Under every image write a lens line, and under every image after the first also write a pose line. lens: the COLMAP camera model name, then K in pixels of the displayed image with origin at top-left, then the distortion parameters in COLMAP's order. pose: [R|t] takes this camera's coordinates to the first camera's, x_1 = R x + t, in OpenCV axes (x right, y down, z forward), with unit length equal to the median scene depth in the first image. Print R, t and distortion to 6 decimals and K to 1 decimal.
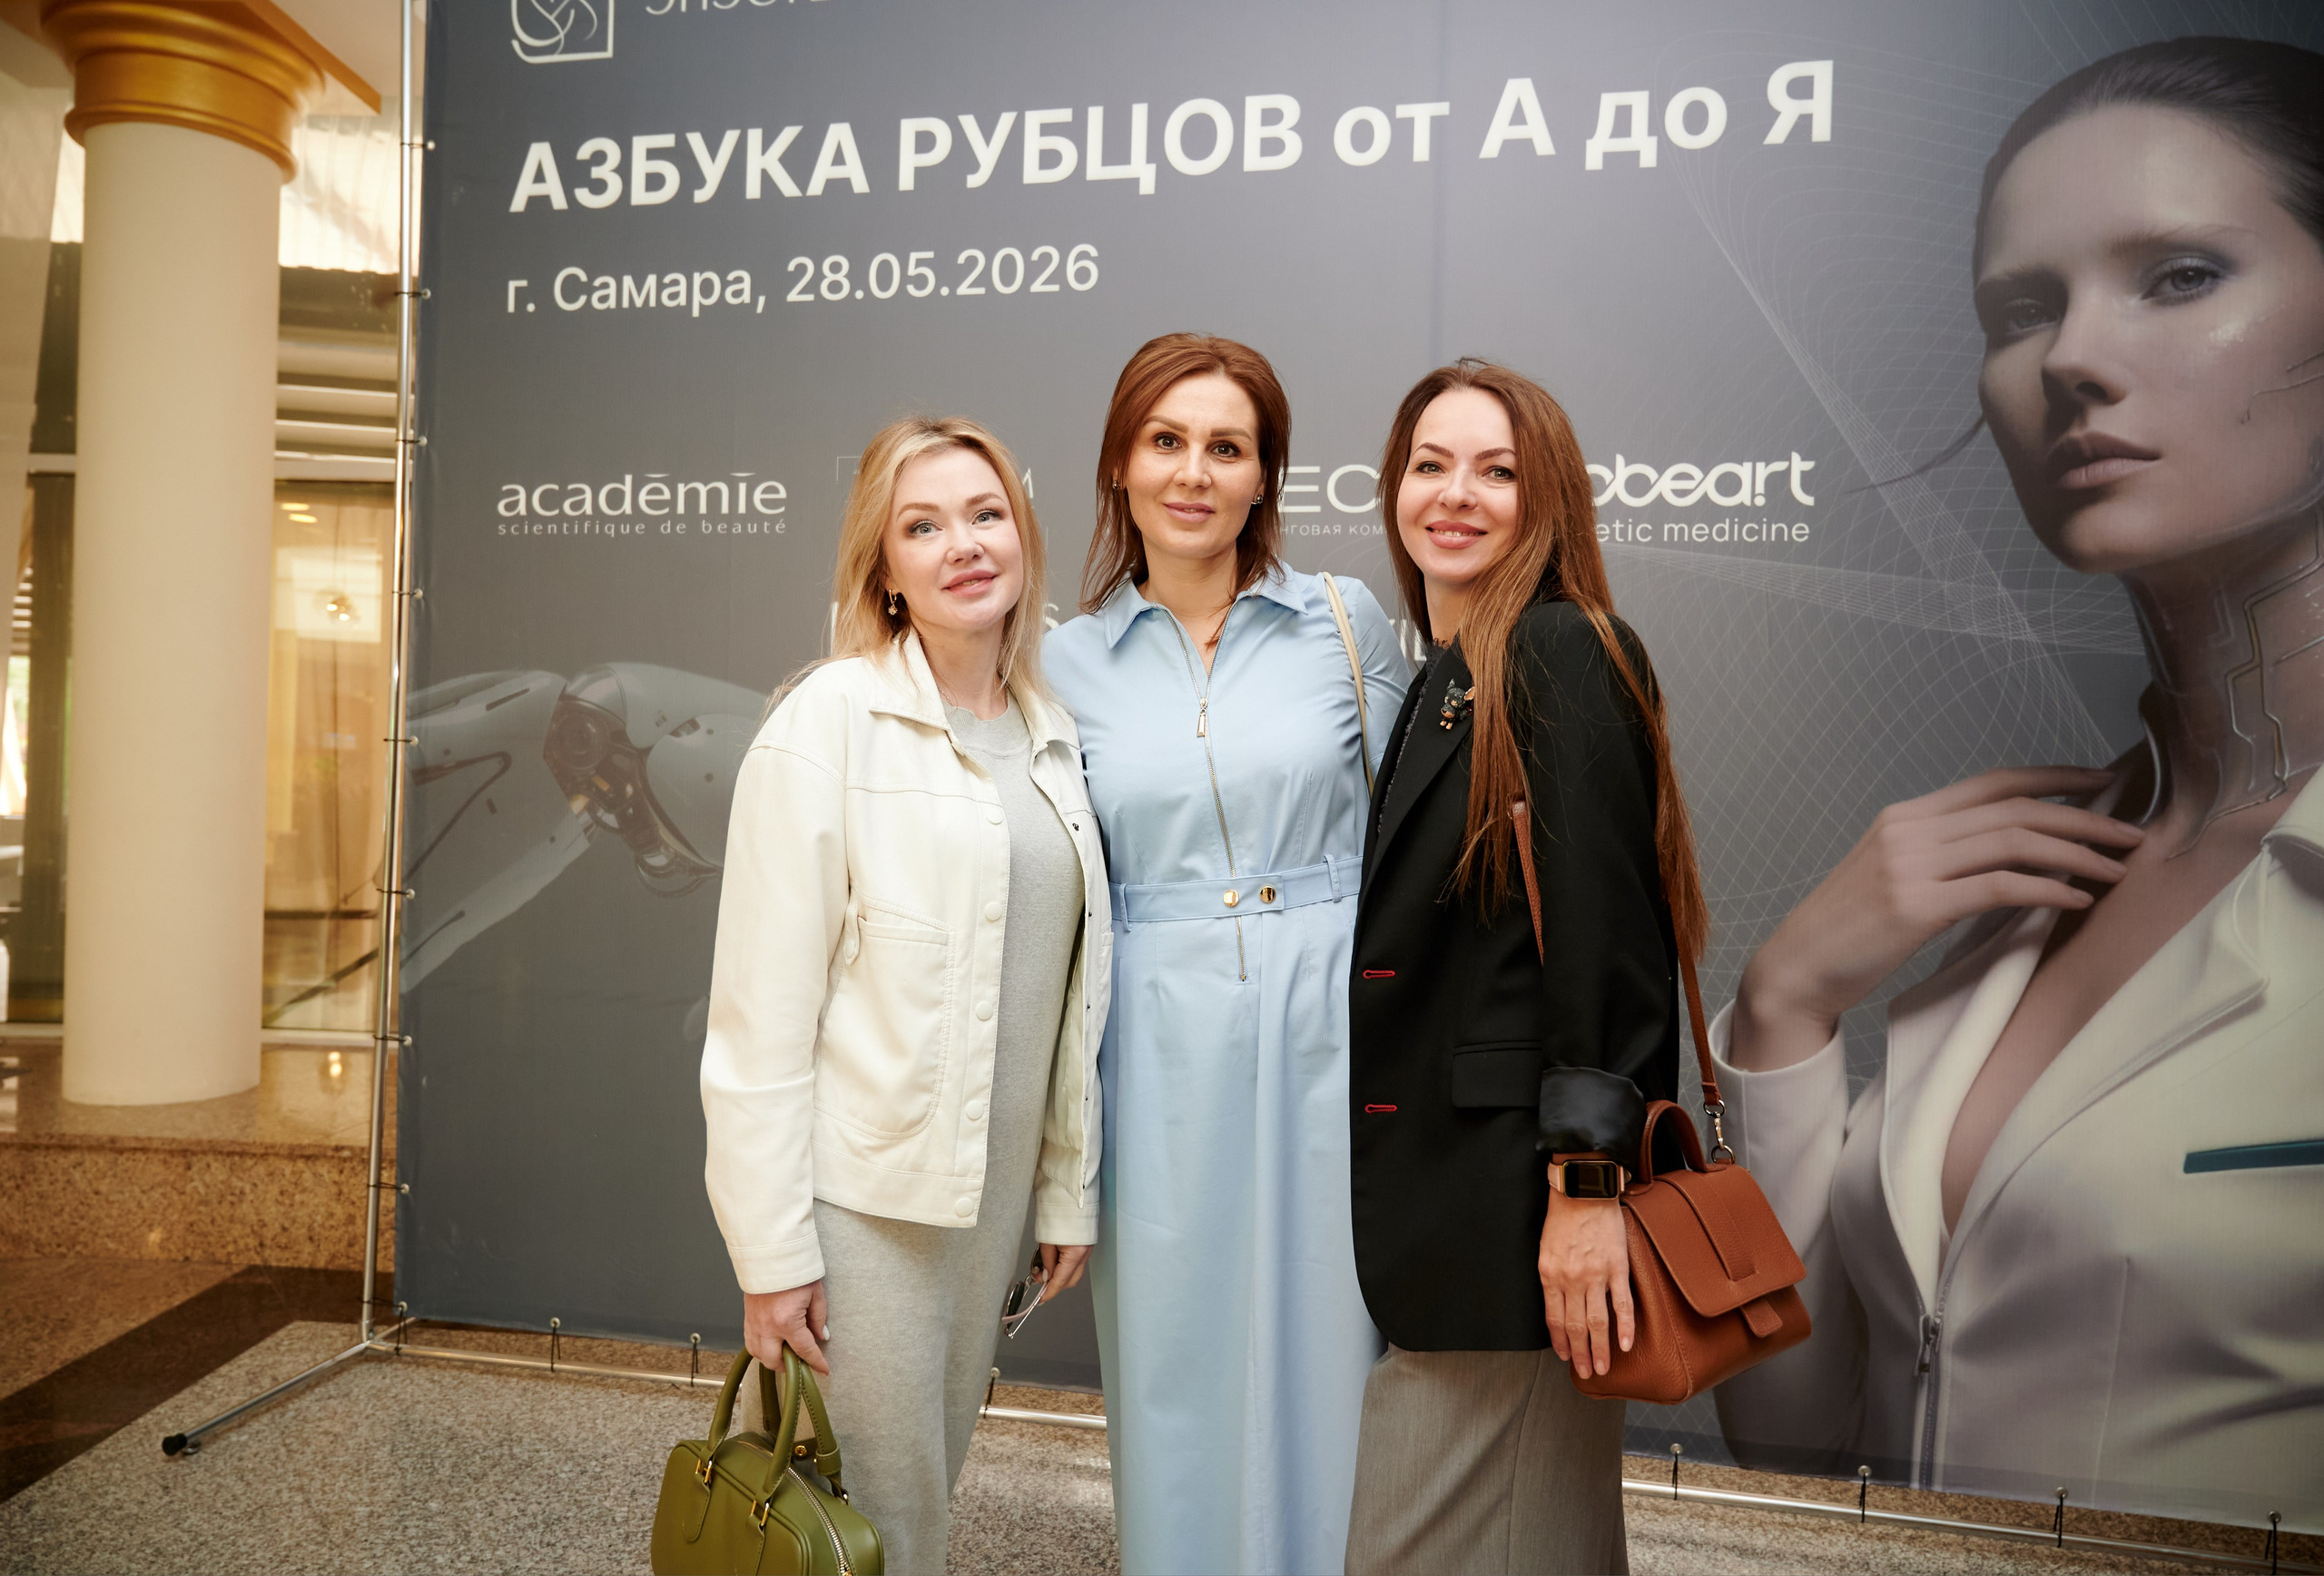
lens RADIAL K [[1648.6, 0, 1133.9], [0, 1648.6, 759.4], [0, 0, 1]] dist [-0.006583, 0.002860]
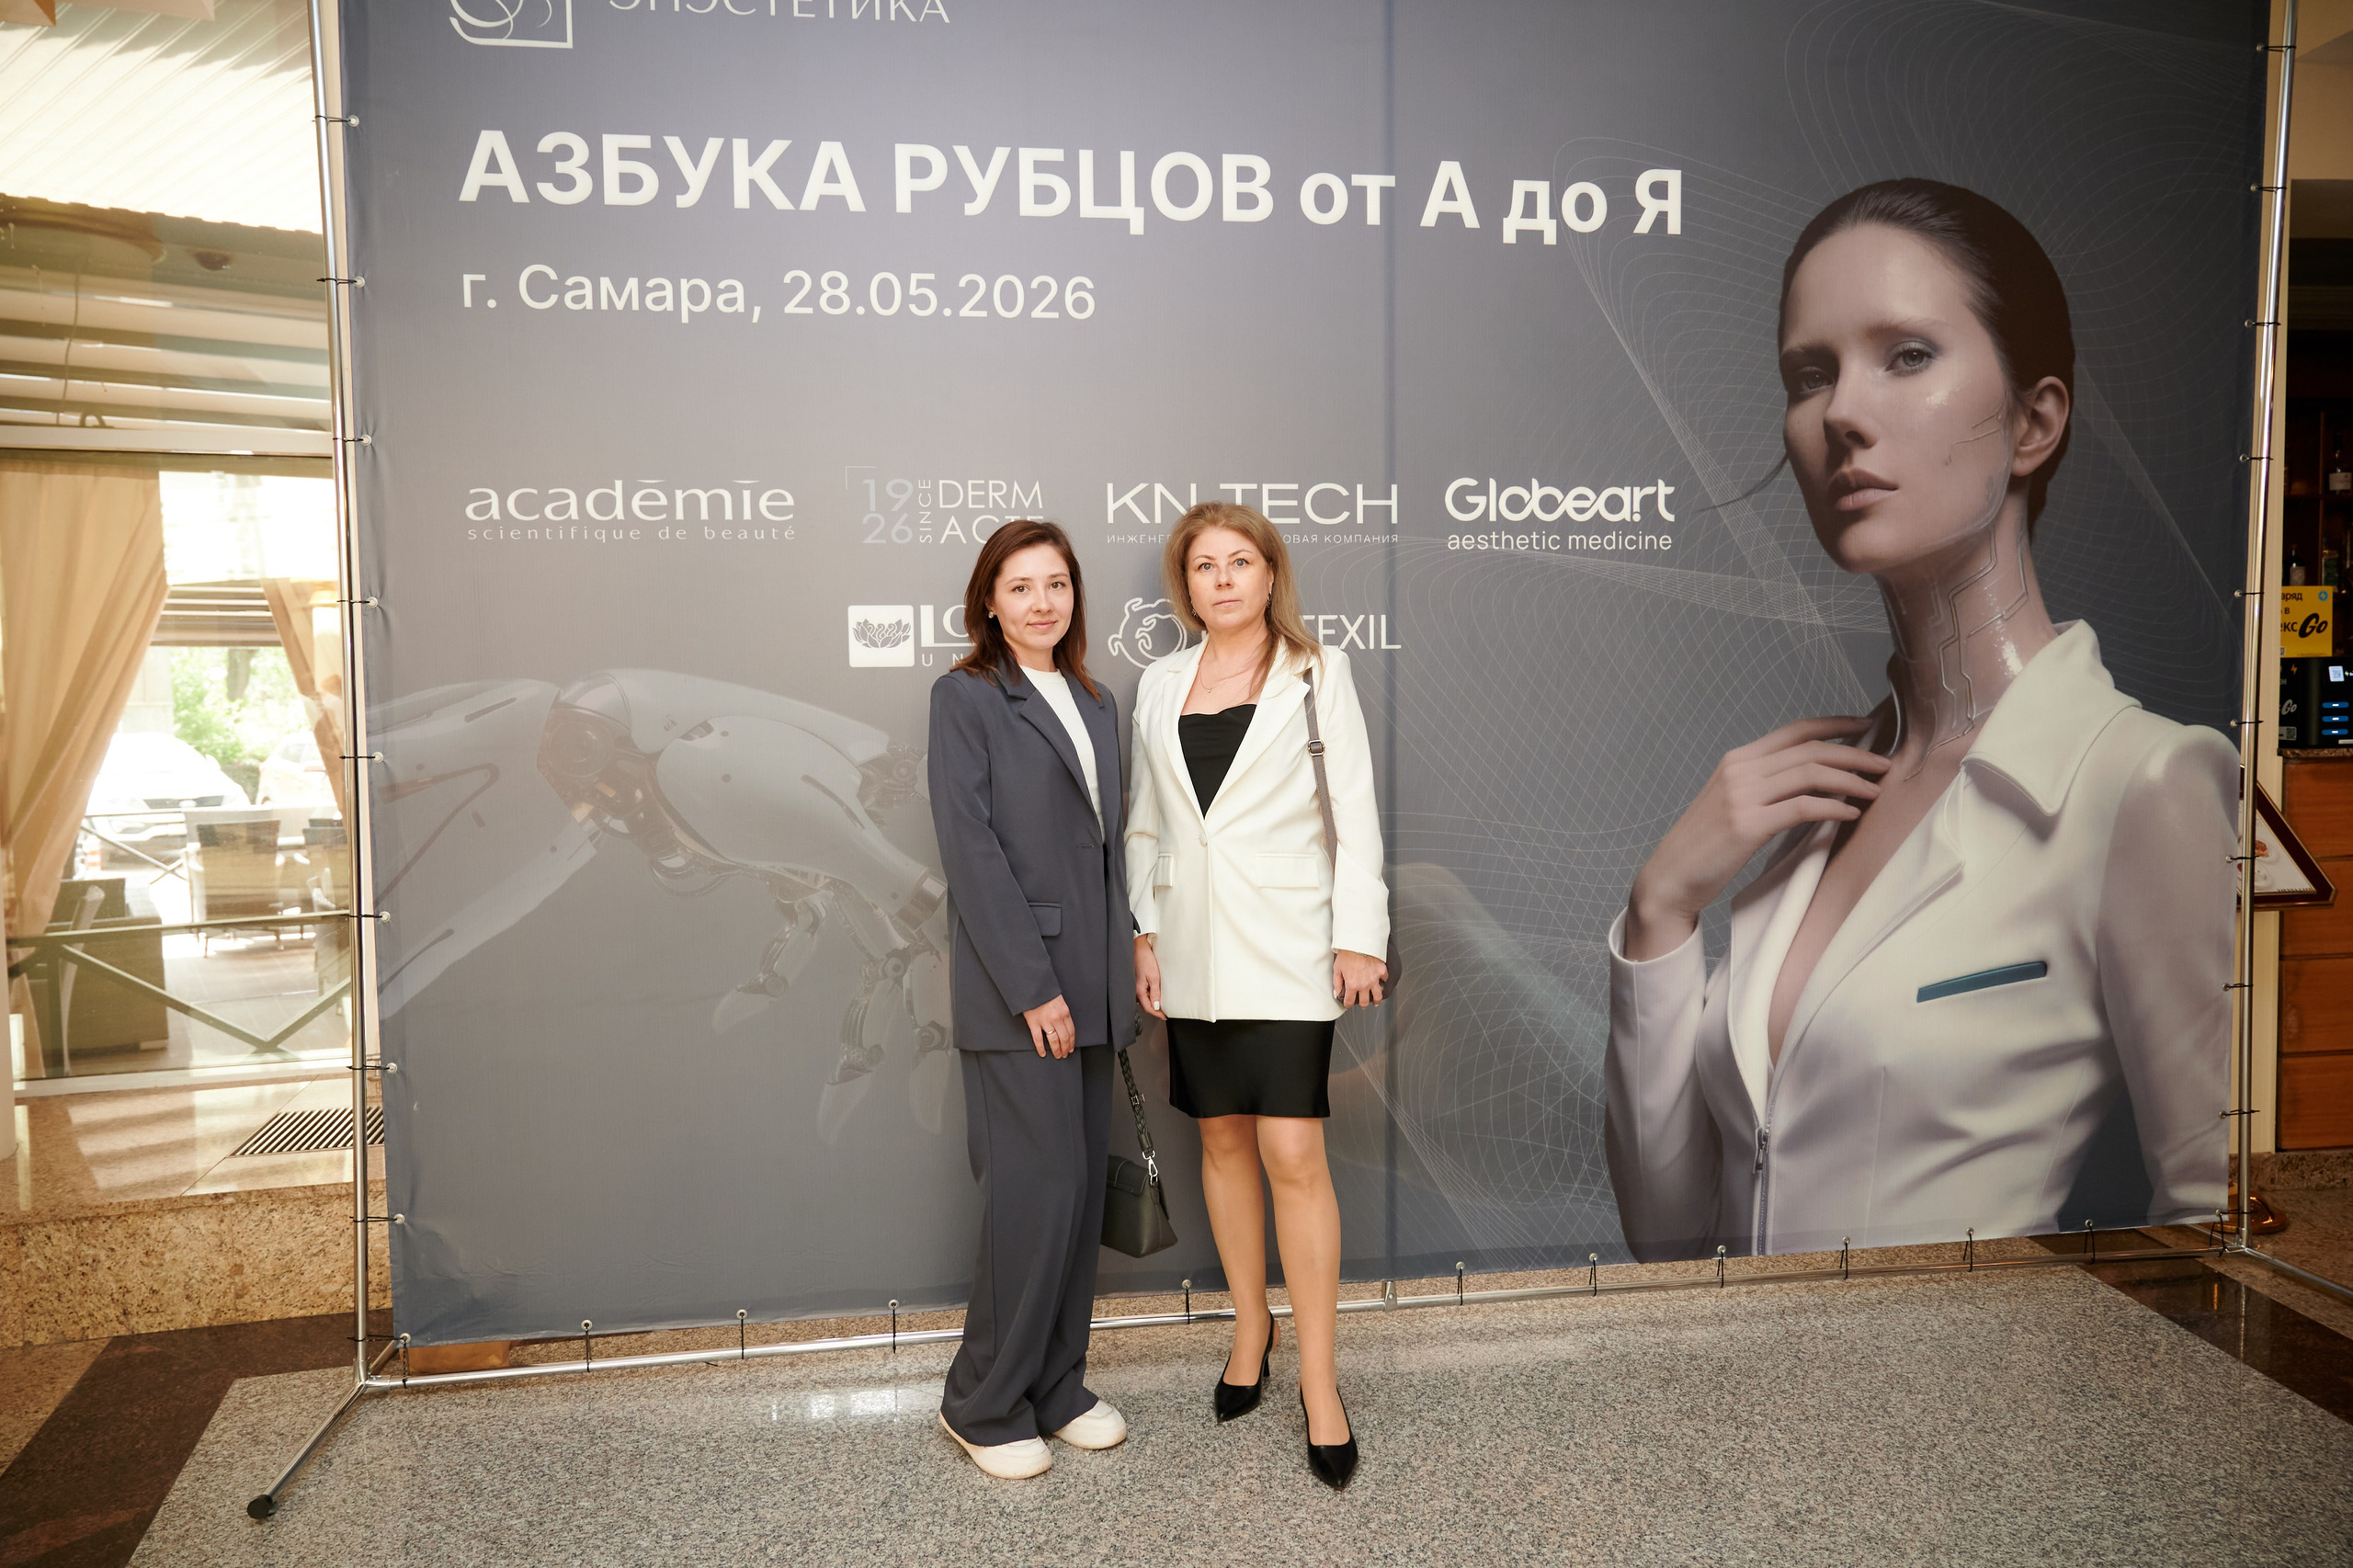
lens RADIAL K [[1614.7, 0, 1176.6], [0, 1614.7, 777.7], [0, 0, 1]] dist [-0.006570, 0.003609]
pose [[0.932719, -0.058046, 0.355901, -0.376692], [0.038917, 0.997398, 0.060679, -0.042094], [-0.358497, -0.042746, 0.932552, -0.042618]]
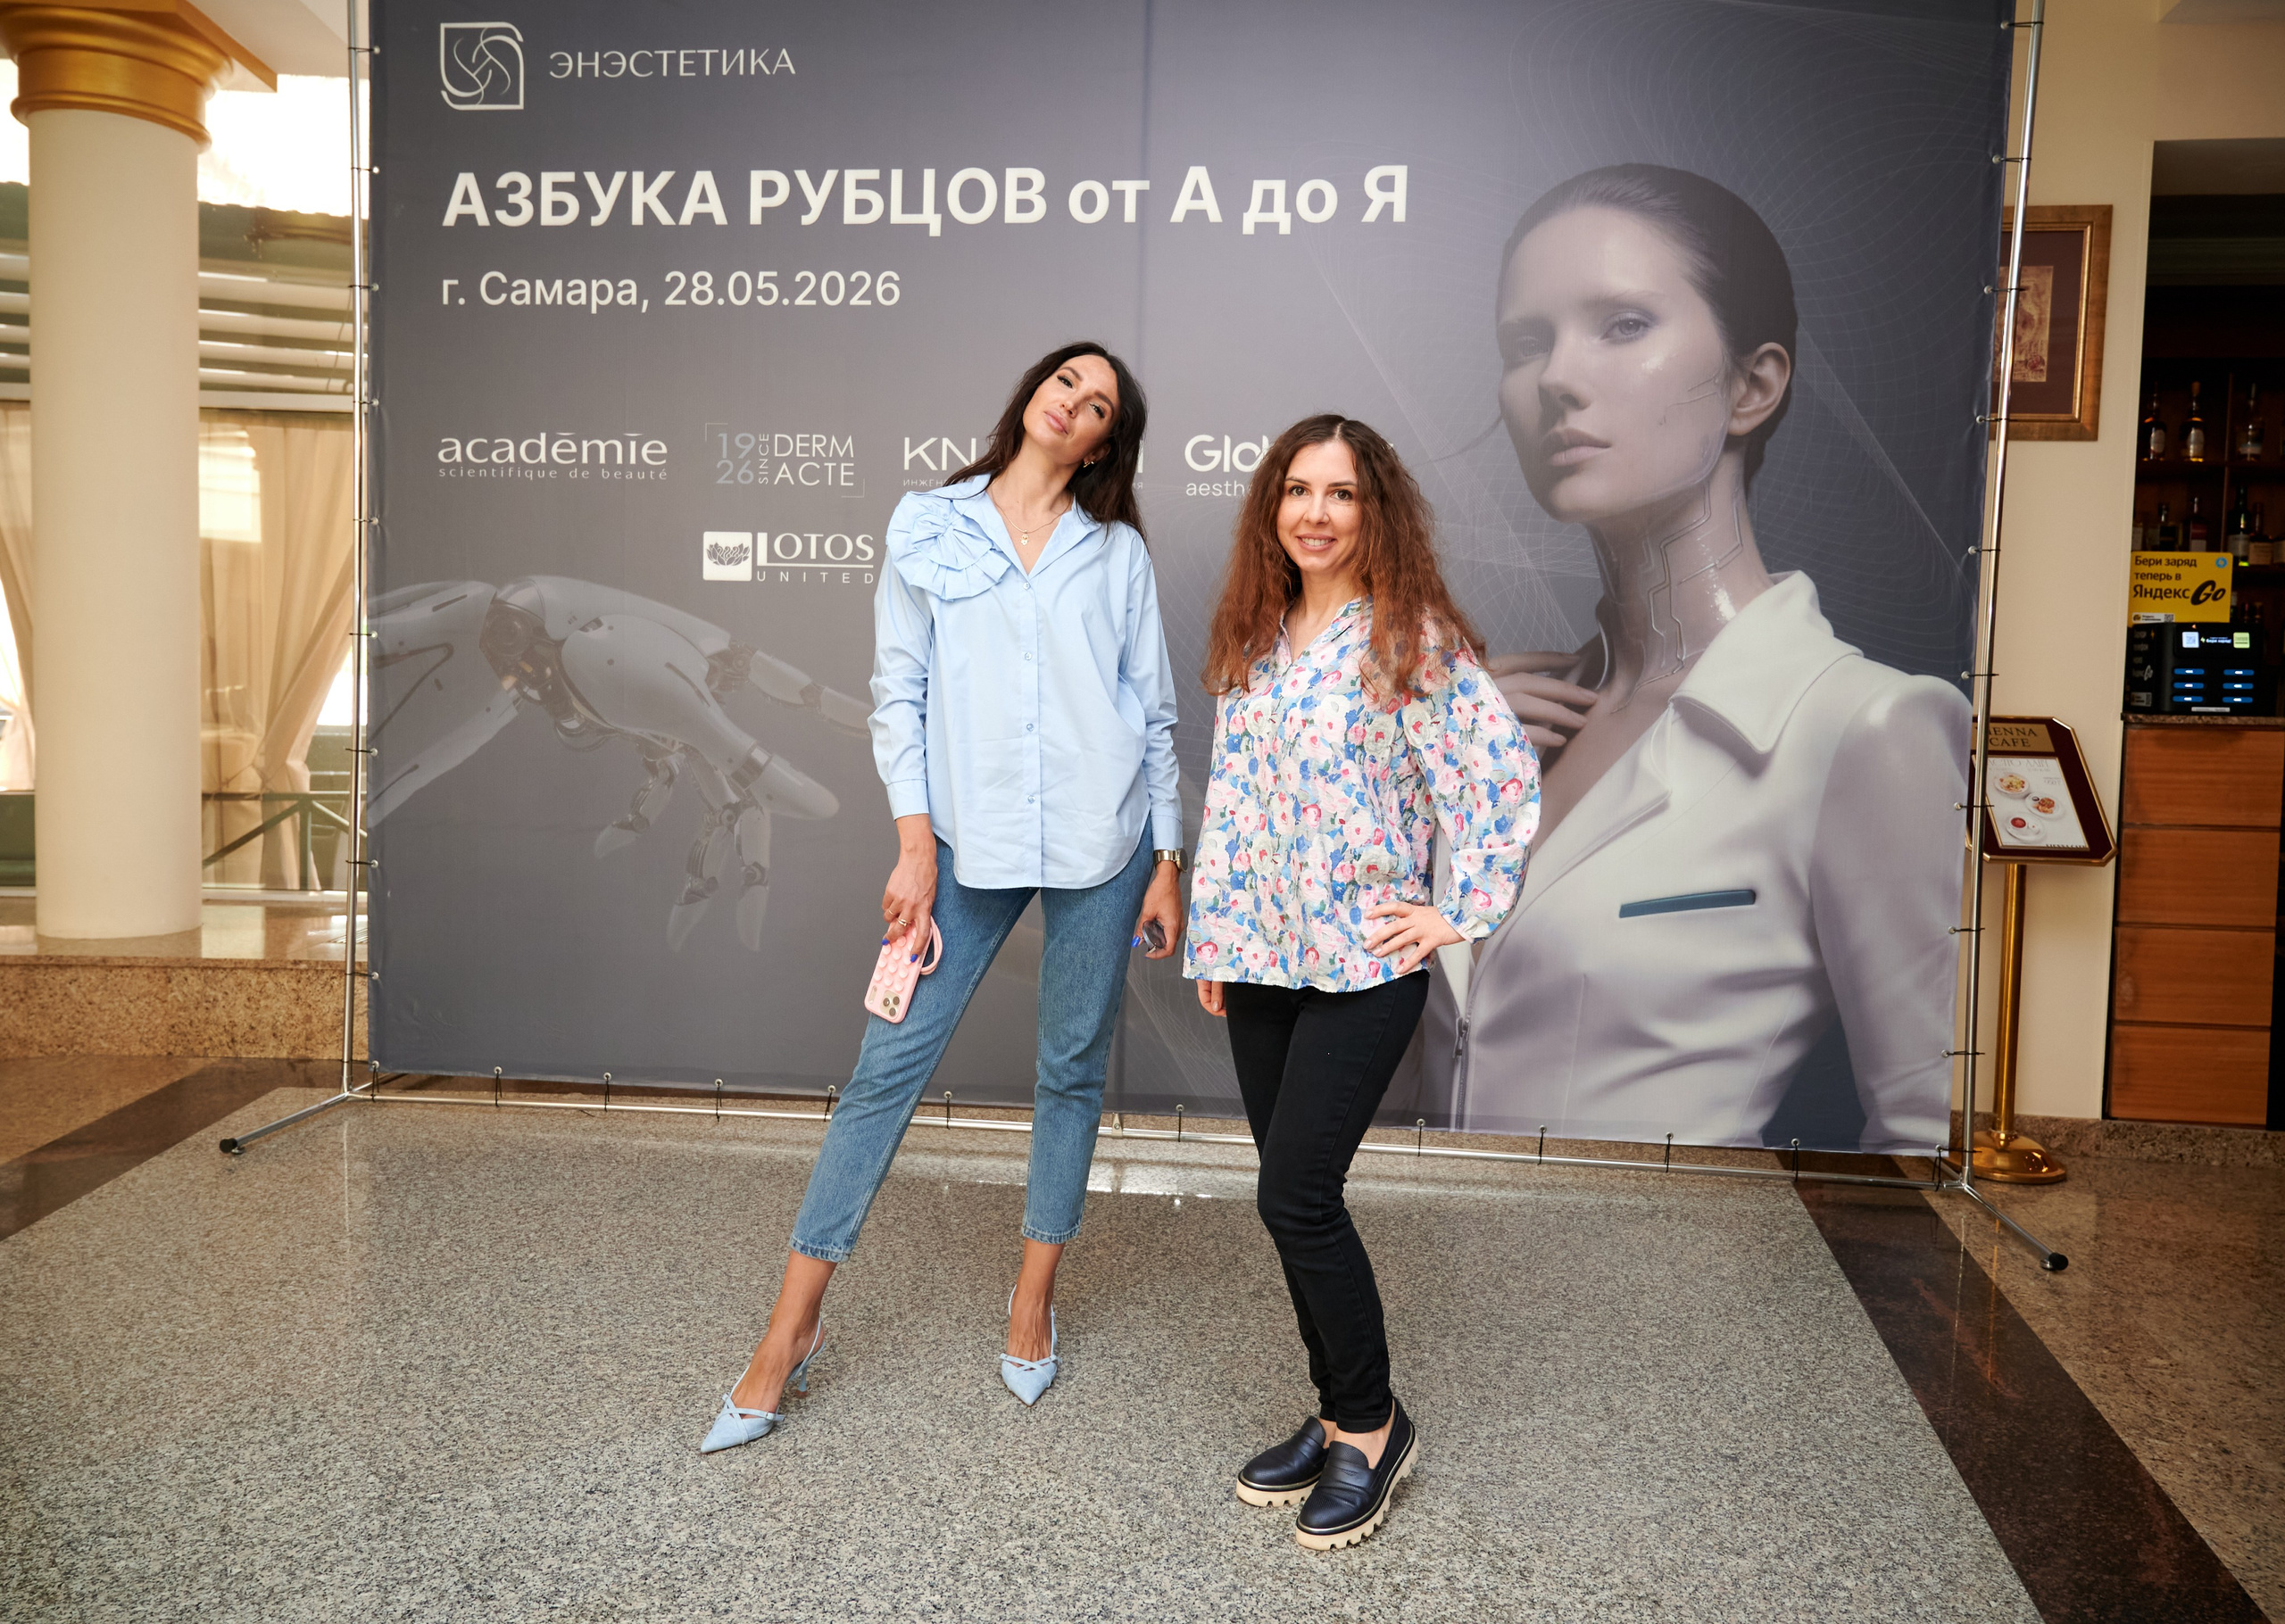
lens RADIAL K [[1694.2, 0, 1157.5], [0, 1694.2, 757.5], [0, 0, 1]] dist [-0.007215, 0.002231]
pose [[0.993972, -0.006246, 0.109459, 0.035064], [0.000323, 0.998538, 0.054046, 0.015140], [-0.109637, -0.053684, 0.992521, -0.445953]]
